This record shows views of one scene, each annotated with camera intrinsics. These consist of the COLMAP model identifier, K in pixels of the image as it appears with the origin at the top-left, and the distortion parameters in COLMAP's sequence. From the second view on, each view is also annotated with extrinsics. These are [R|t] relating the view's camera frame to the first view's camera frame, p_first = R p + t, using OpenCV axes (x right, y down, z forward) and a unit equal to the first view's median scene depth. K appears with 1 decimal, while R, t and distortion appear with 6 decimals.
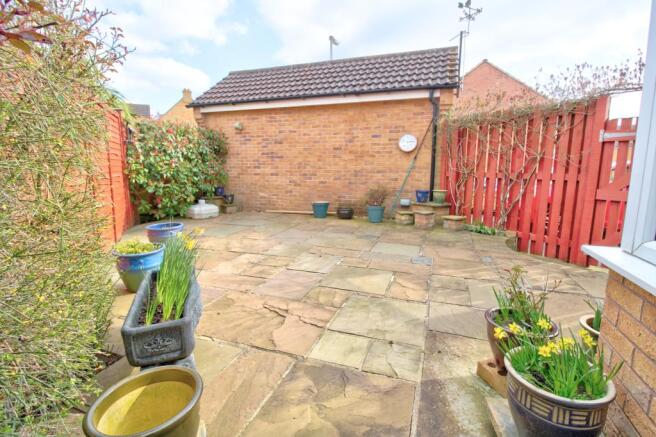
lens RADIAL K [[312.7, 0, 328.6], [0, 312.7, 217.3], [0, 0, 1]] dist [0.001958, 0.000203]
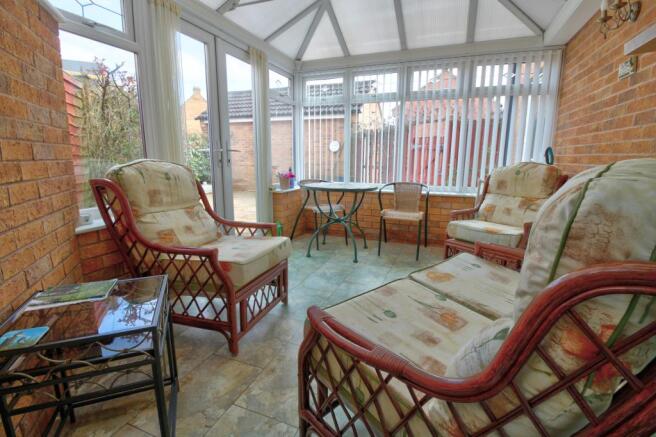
lens RADIAL K [[312.7, 0, 327.8], [0, 312.7, 217.6], [0, 0, 1]] dist [0.001958, 0.000203]
pose [[0.999520, 0.010677, -0.029068, 0.267386], [-0.009918, 0.999610, 0.026120, 0.079438], [0.029336, -0.025819, 0.999236, -0.571754]]
